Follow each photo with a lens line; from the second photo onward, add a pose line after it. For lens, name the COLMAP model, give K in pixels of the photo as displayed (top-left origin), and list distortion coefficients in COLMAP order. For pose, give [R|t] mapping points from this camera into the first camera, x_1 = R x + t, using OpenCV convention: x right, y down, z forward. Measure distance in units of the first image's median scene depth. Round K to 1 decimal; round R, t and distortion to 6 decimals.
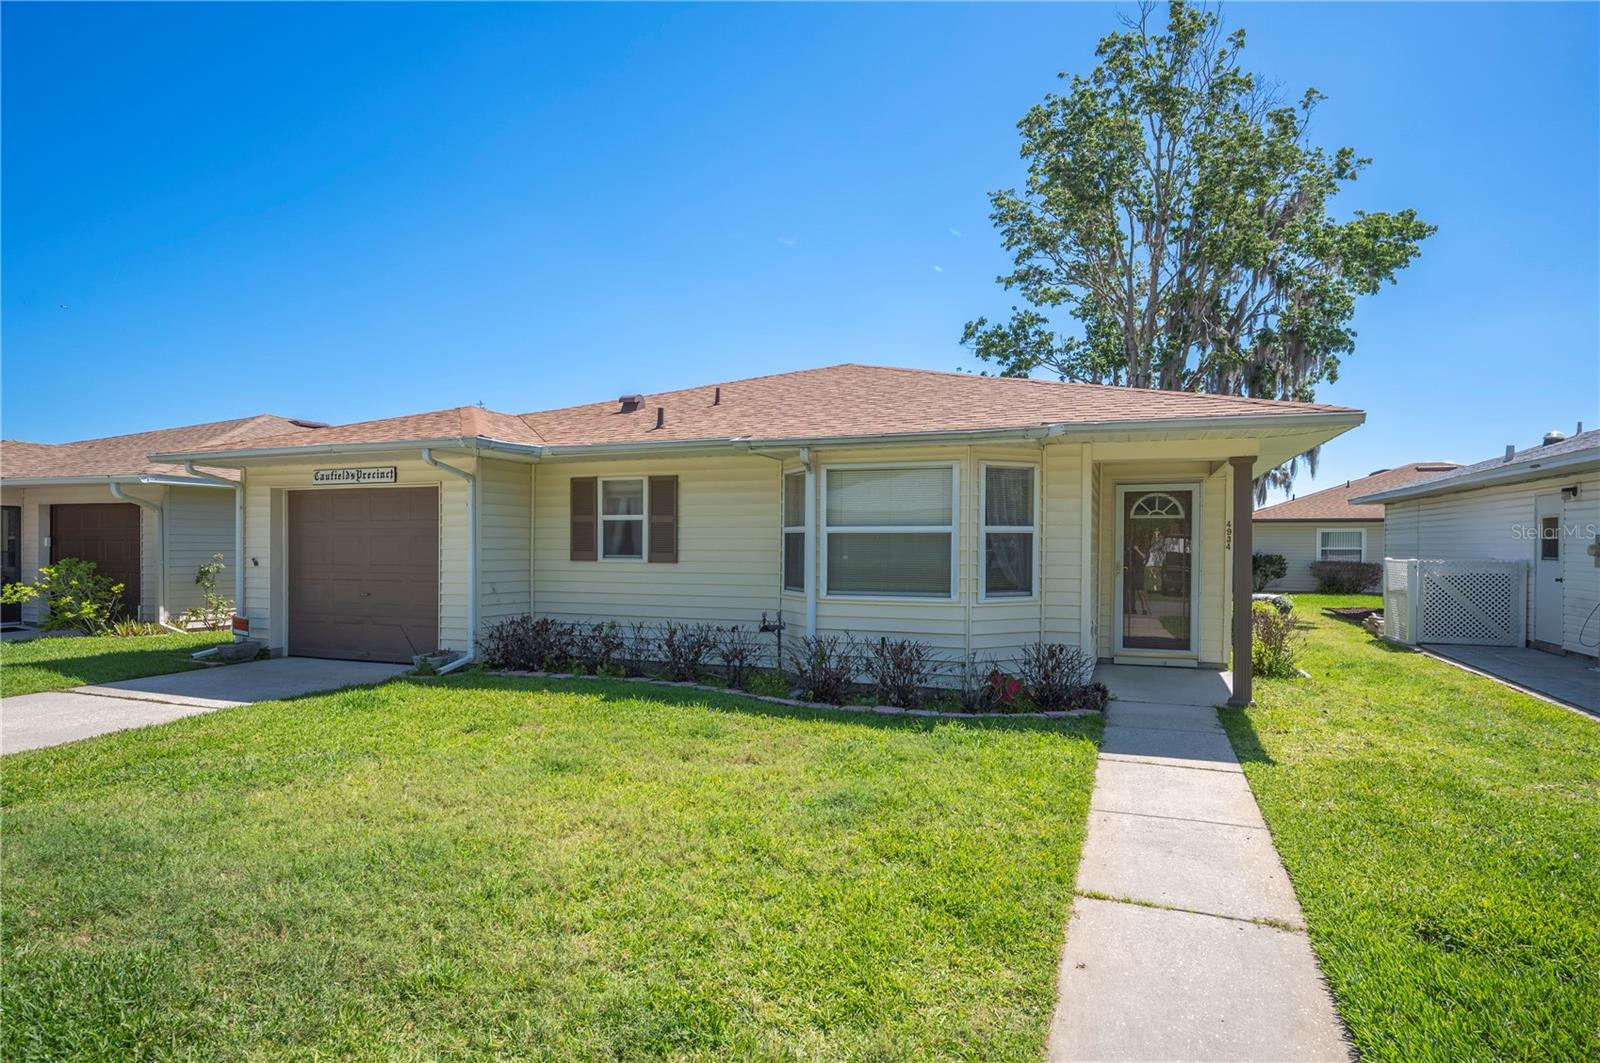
lens RADIAL K [[798.1, 0, 806.9], [0, 798.1, 562.0], [0, 0, 1]] dist [-0.003610, -0.000137]
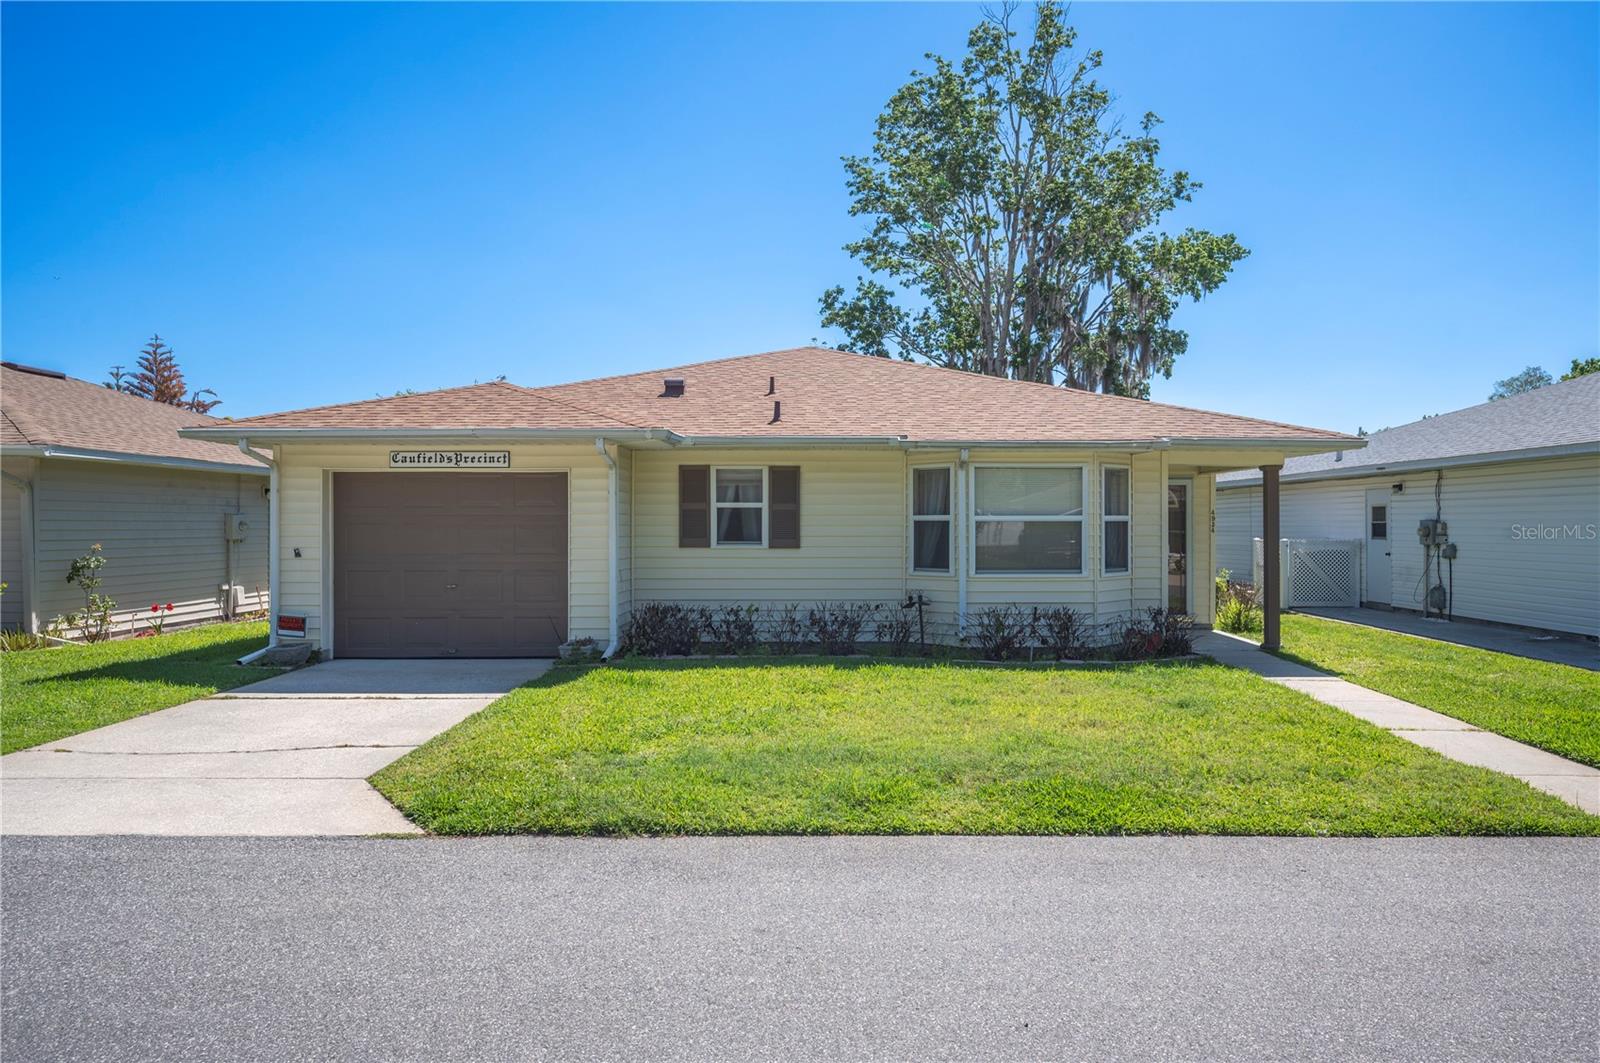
lens RADIAL K [[994.6, 0, 800.0], [0, 994.6, 531.5], [0, 0, 1]] dist [-0.001841, -0.000847]
pose [[0.940430, -0.005342, 0.339945, -0.548384], [0.010325, 0.999864, -0.012850, -0.003743], [-0.339830, 0.015594, 0.940357, -0.222732]]
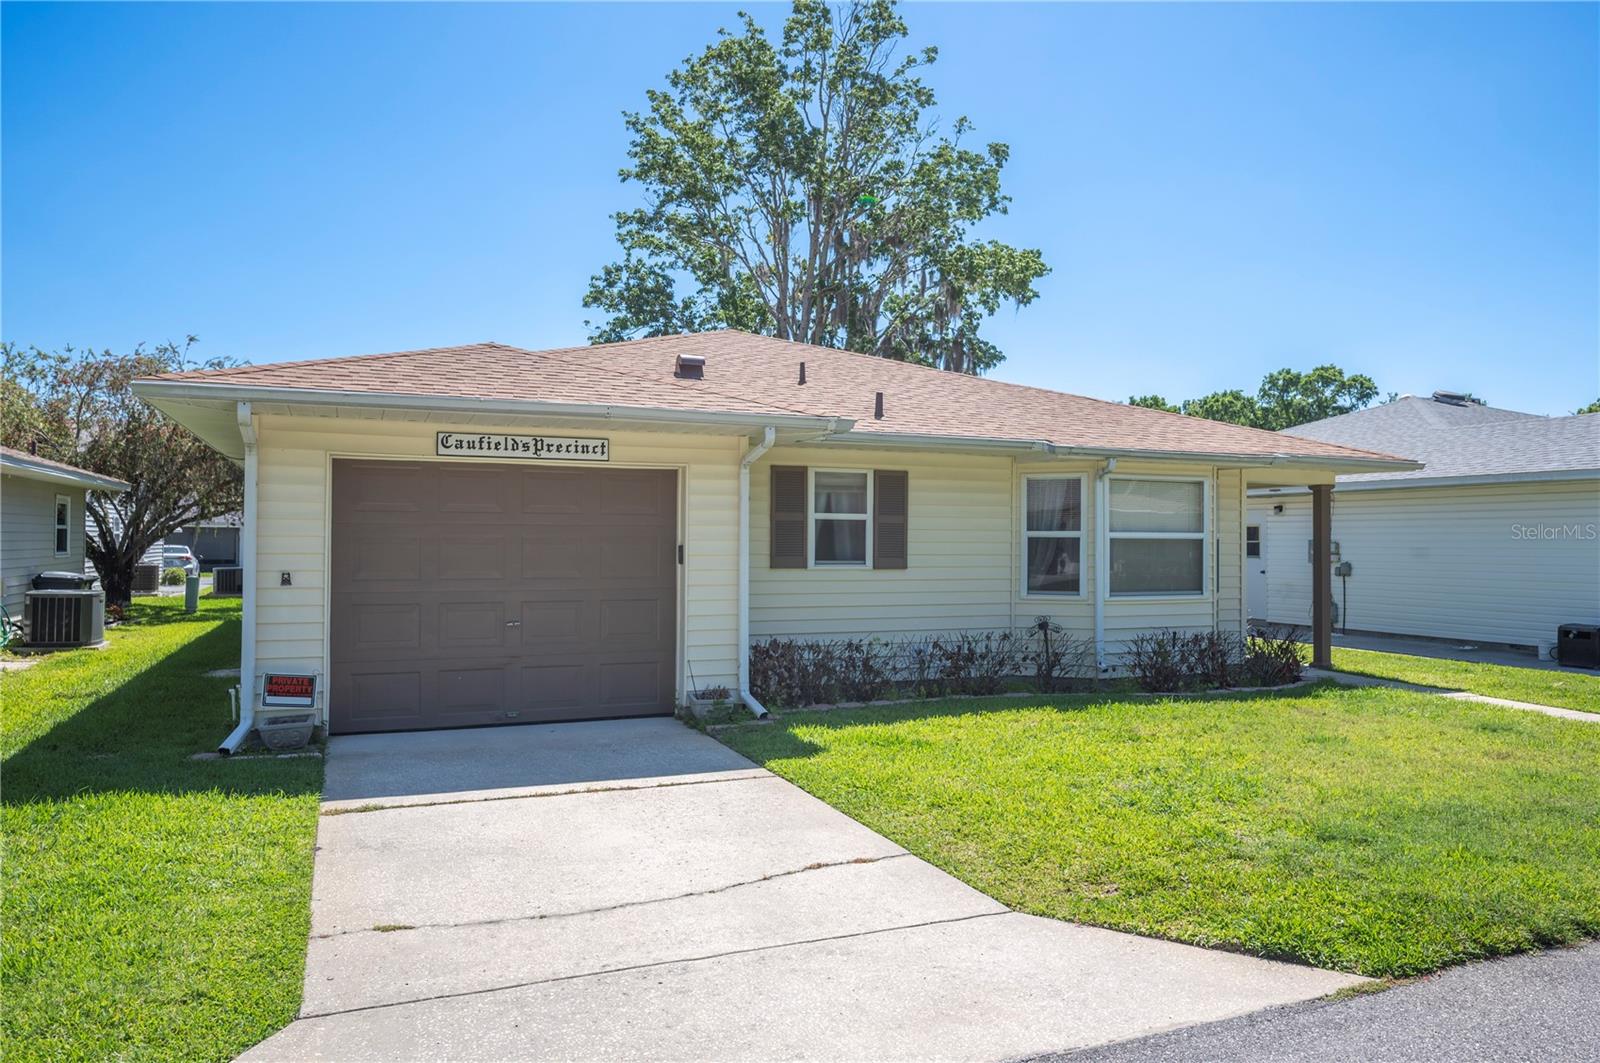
lens RADIAL K [[1091.3, 0, 800.0], [0, 1091.3, 531.5], [0, 0, 1]] dist [0.005875, 0.001336]
pose [[0.734741, 0.008282, 0.678297, -0.966781], [0.010737, 0.999658, -0.023837, -0.011467], [-0.678263, 0.024797, 0.734401, 0.161557]]
